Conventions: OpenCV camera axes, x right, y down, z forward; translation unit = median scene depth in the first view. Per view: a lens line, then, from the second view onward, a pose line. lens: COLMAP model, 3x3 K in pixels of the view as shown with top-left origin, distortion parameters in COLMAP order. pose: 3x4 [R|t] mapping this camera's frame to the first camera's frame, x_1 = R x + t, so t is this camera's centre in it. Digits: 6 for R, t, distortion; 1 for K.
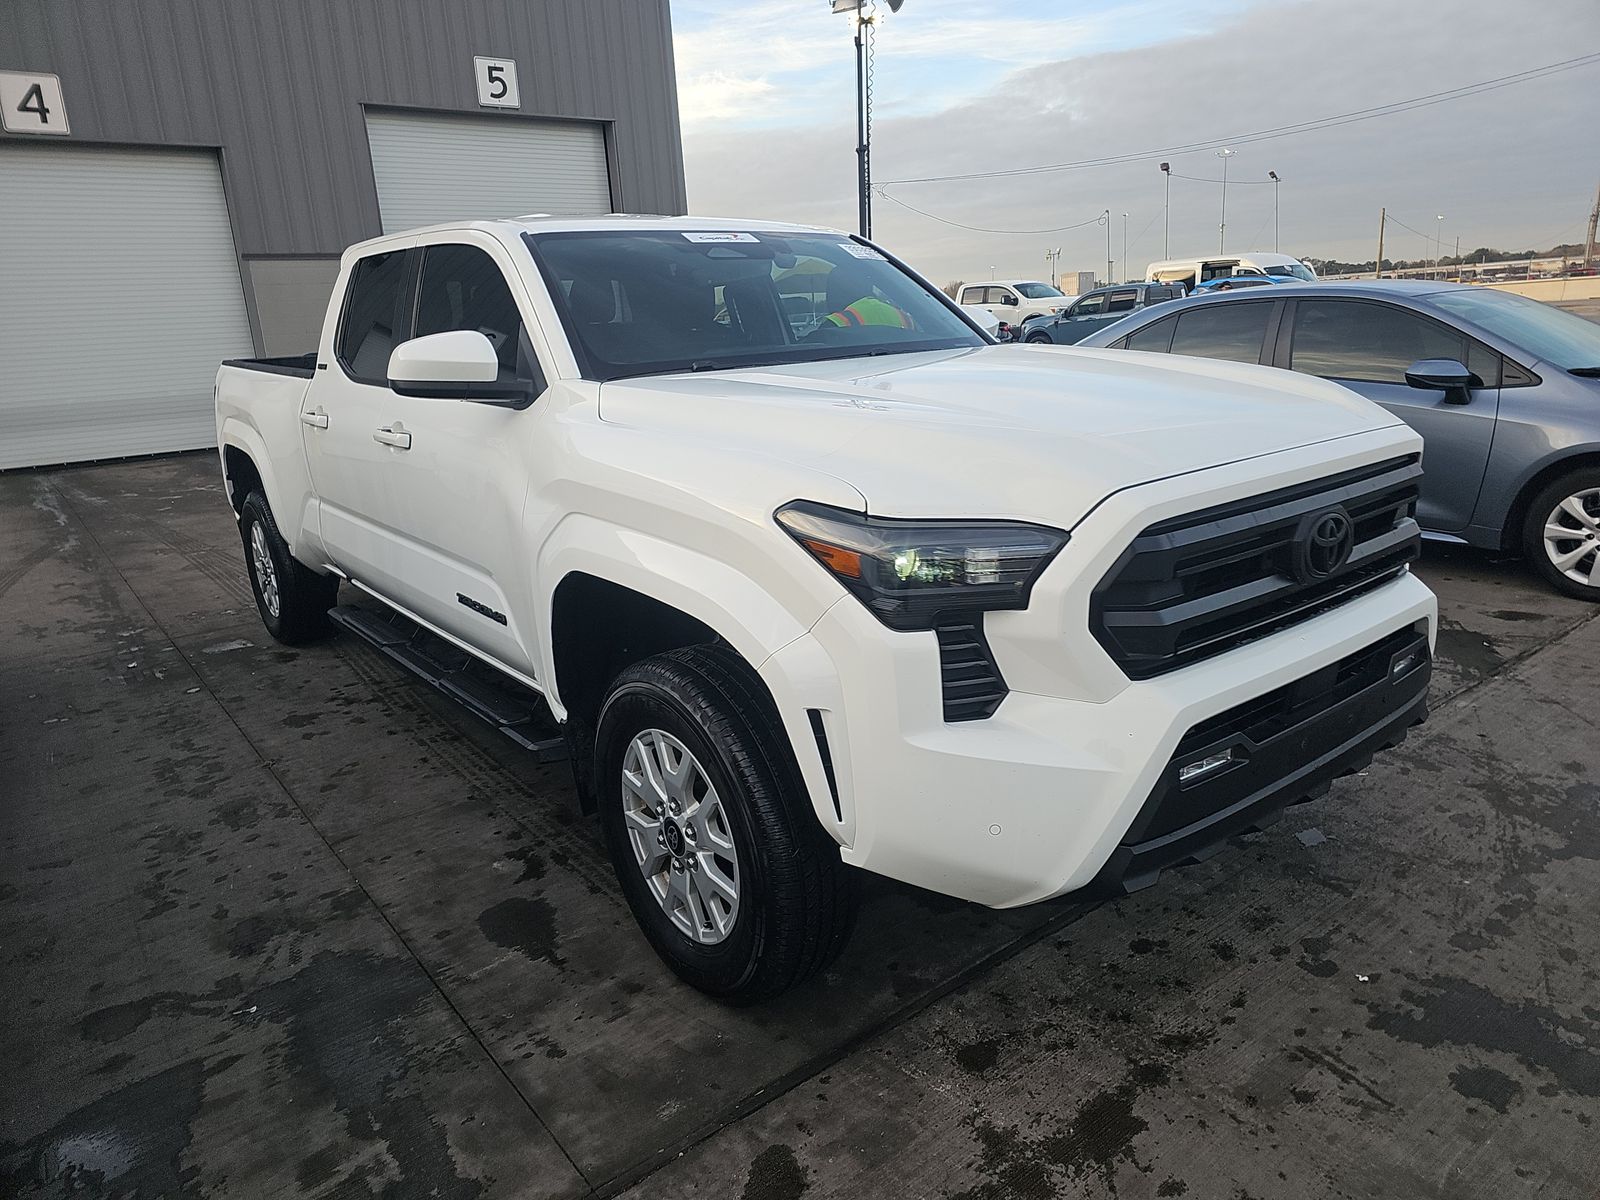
lens RADIAL K [[1071.1, 0, 790.2], [0, 1071.1, 595.1], [0, 0, 1]] dist [0.038321, -0.031284]
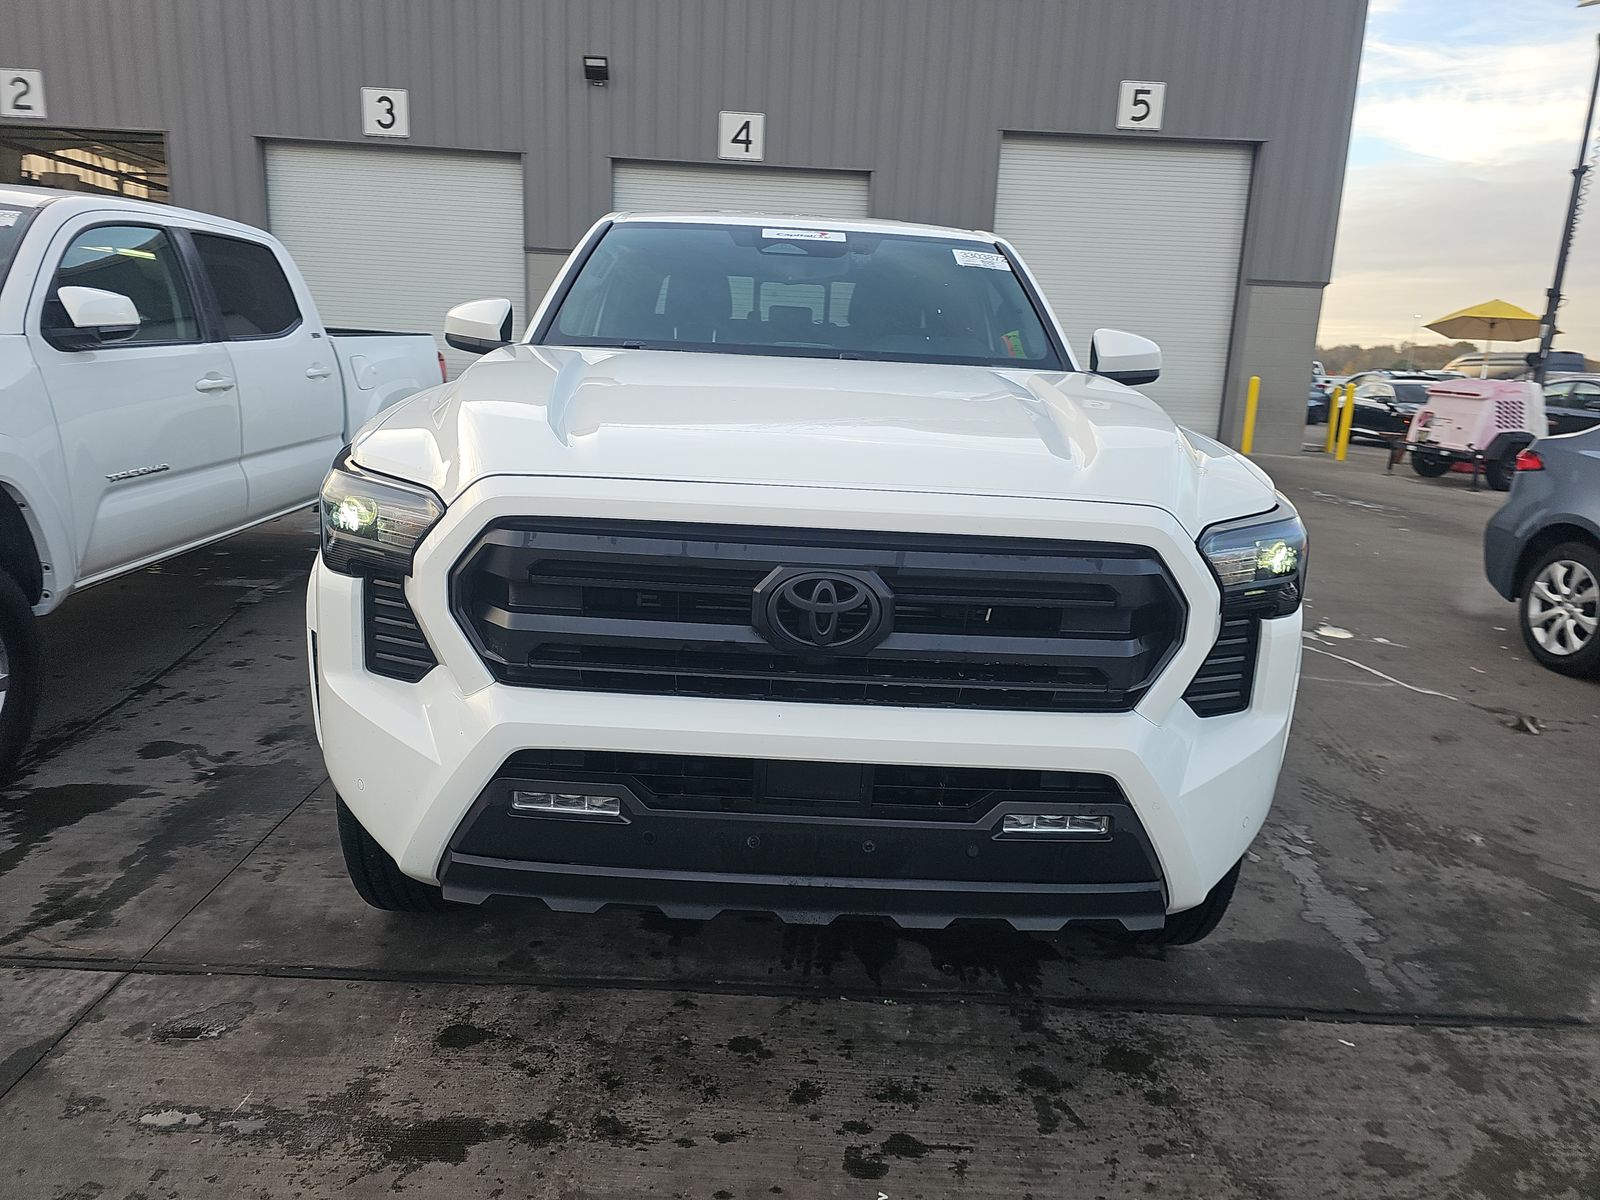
lens RADIAL K [[1071.1, 0, 790.2], [0, 1071.1, 595.1], [0, 0, 1]] dist [0.038321, -0.031284]
pose [[0.782185, 0.227550, -0.580007, 0.780804], [-0.242198, 0.968754, 0.053441, -0.078936], [0.574044, 0.098676, 0.812857, 0.287261]]
